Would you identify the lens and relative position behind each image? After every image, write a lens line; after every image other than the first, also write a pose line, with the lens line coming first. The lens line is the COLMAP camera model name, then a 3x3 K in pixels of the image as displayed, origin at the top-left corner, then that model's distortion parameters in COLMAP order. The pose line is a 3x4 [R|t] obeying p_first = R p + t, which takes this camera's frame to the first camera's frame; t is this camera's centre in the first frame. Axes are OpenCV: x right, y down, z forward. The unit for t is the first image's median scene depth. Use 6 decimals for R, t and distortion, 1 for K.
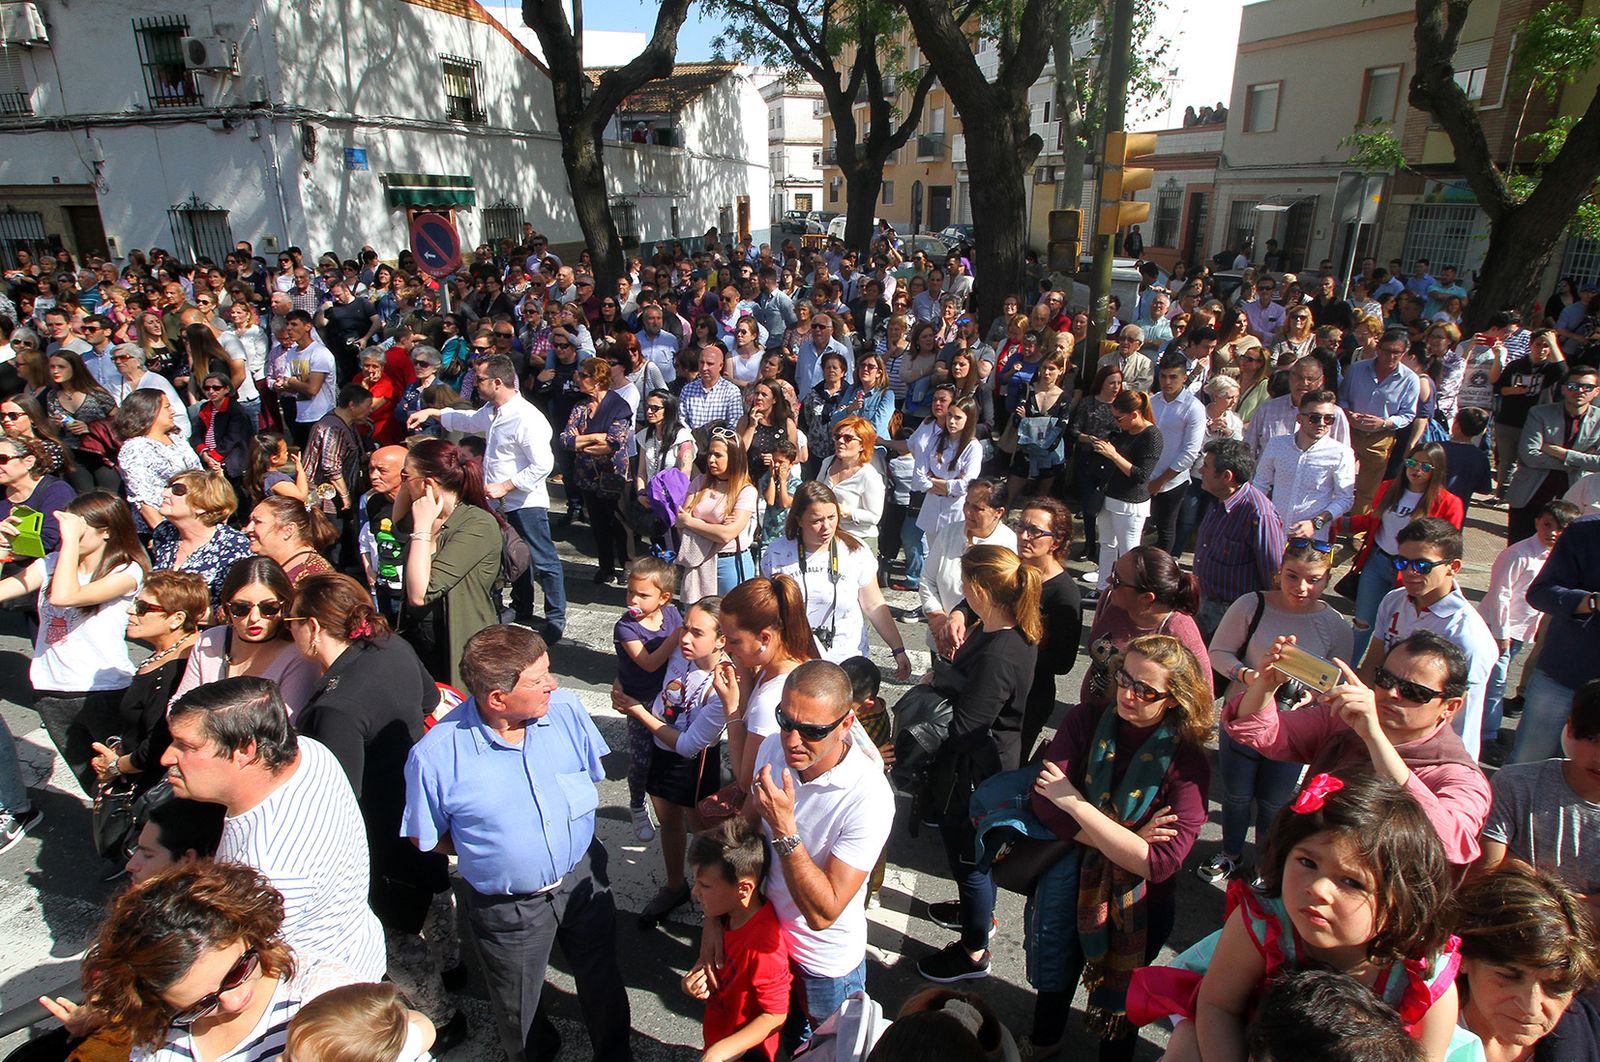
lens RADIAL K [[811.4, 0, 805.3], [0, 811.4, 507.5], [0, 0, 1]] dist [-0.004600, -0.001303]
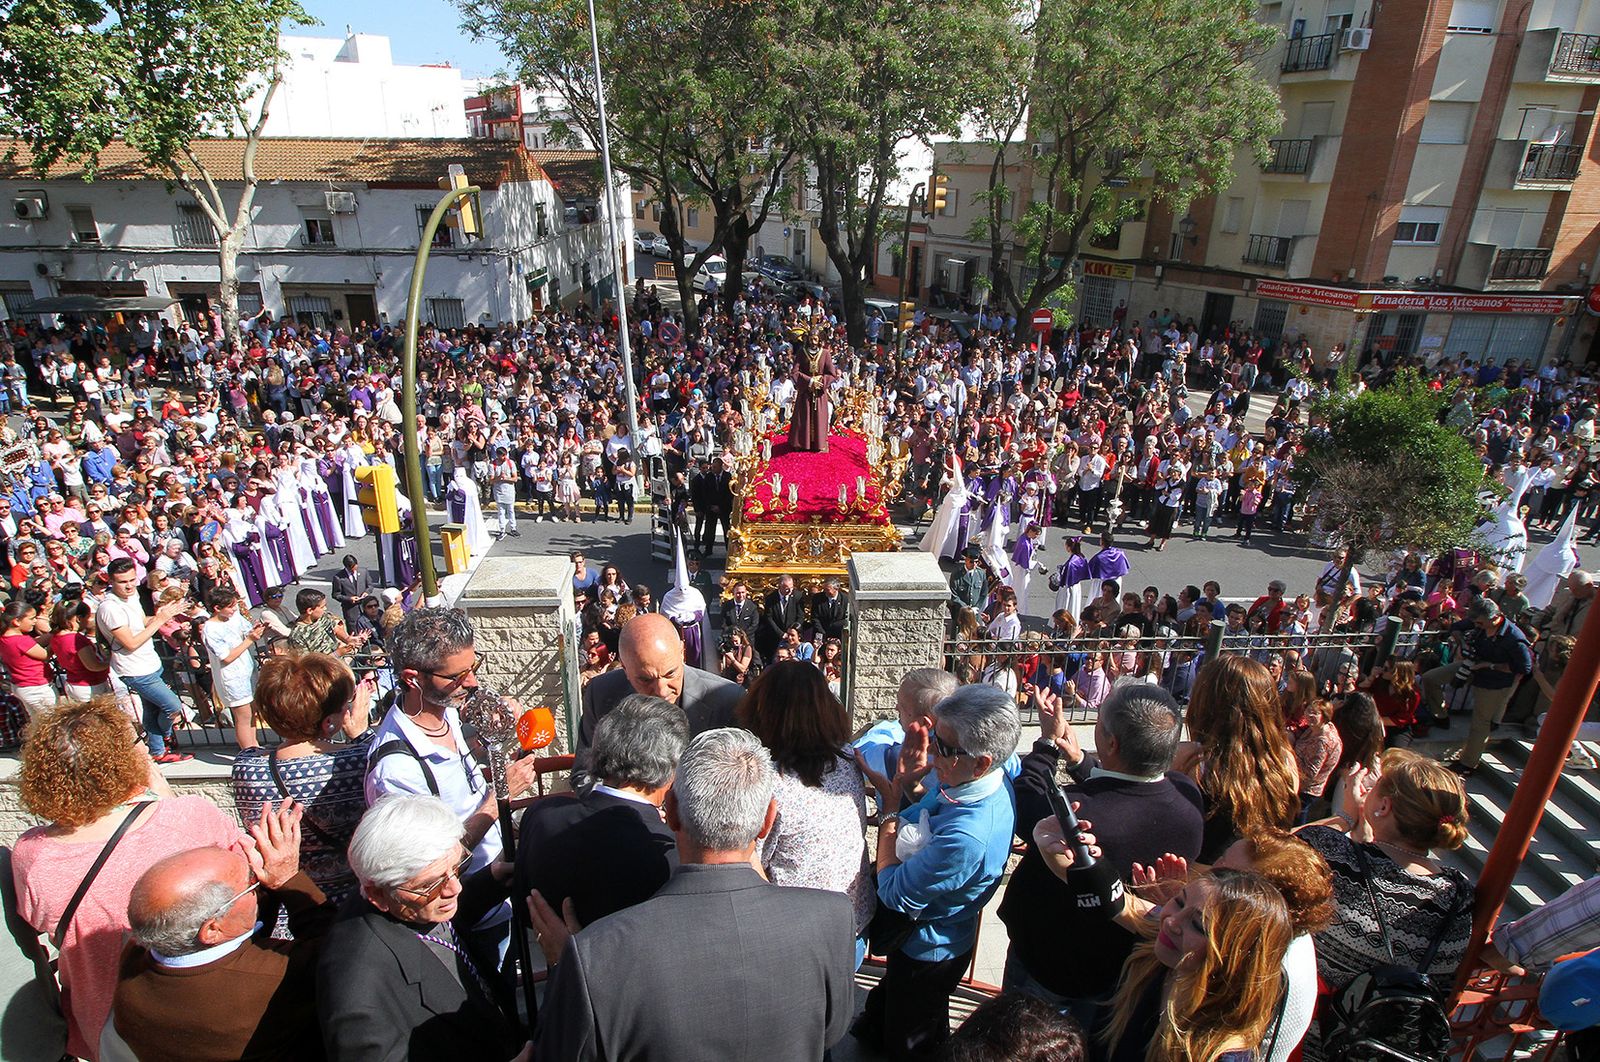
lens RADIAL K [[770.3, 0, 776.5], [0, 770.3, 524.5], [0, 0, 1]] dist [0.000266, -0.013386]
pose [[0.966115, -0.087153, 0.242952, -0.472970], [0.073144, 0.995128, 0.066116, 0.111432], [-0.247530, -0.046105, 0.967783, -1.020093]]
